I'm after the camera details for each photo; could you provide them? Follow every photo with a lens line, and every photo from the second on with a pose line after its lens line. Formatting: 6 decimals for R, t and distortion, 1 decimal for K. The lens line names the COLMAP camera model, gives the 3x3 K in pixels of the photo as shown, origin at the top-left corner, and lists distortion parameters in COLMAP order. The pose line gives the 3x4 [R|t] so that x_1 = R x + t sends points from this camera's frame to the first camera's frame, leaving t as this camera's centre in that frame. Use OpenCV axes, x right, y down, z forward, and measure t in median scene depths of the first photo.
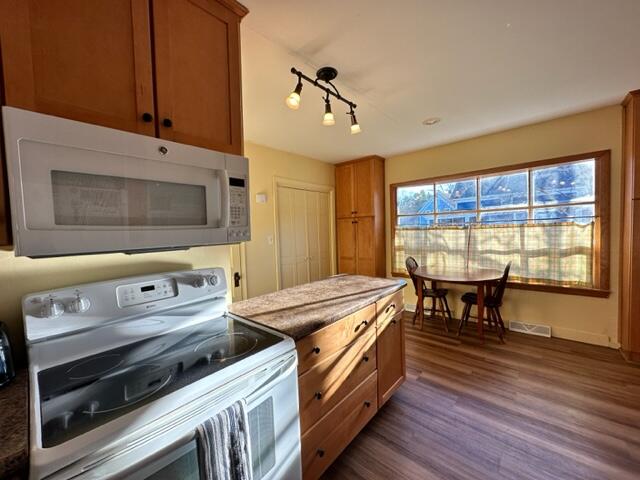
lens RADIAL K [[254.6, 0, 319.5], [0, 254.6, 240.9], [0, 0, 1]] dist [-0.001953, 0.000237]
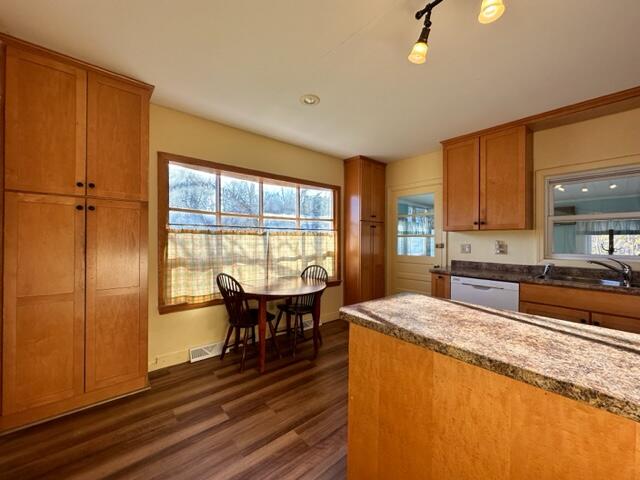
lens RADIAL K [[254.6, 0, 321.8], [0, 254.6, 239.7], [0, 0, 1]] dist [-0.001953, 0.000237]
pose [[0.129477, 0.033782, 0.991007, -0.329842], [0.031725, 0.998767, -0.038191, 0.011791], [-0.991075, 0.036385, 0.128246, 0.814650]]
